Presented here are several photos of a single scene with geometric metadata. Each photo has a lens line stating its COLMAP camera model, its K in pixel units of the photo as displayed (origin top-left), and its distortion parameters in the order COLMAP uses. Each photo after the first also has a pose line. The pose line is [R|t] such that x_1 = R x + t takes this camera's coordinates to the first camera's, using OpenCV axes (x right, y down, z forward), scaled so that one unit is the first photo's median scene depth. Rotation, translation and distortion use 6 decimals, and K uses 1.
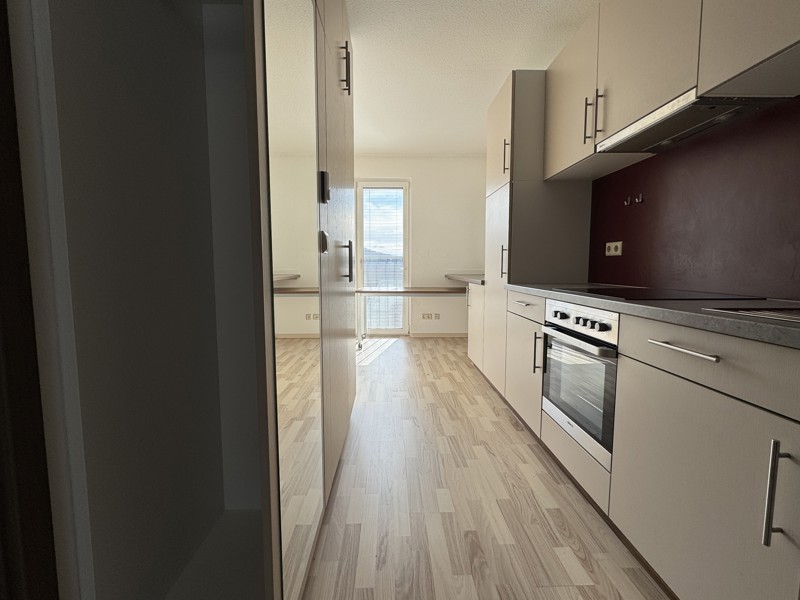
lens RADIAL K [[369.6, 0, 402.6], [0, 369.6, 298.2], [0, 0, 1]] dist [-0.002418, -0.000684]
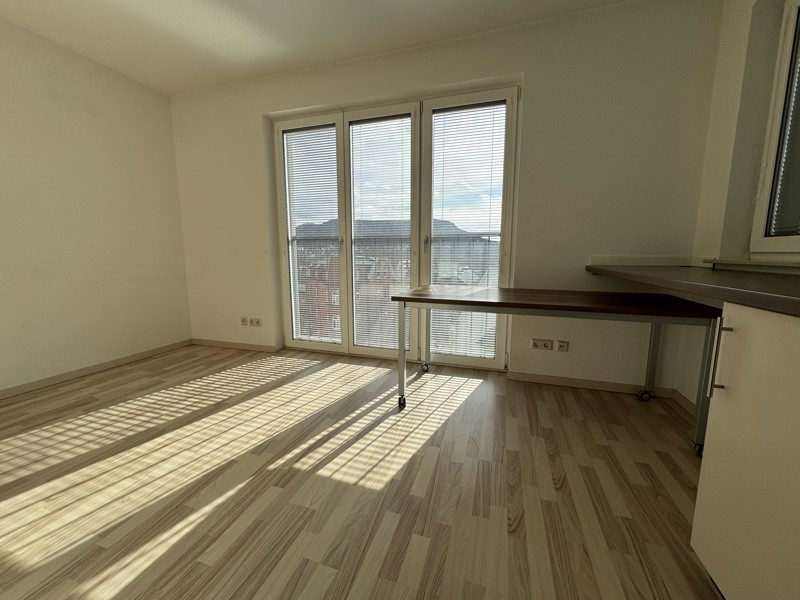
lens RADIAL K [[319.0, 0, 399.9], [0, 319.0, 298.5], [0, 0, 1]] dist [-0.001738, 0.000112]
pose [[0.941399, 0.046285, -0.334103, 0.023839], [-0.027684, 0.997801, 0.060226, -0.038740], [0.336156, -0.047448, 0.940610, 0.516283]]
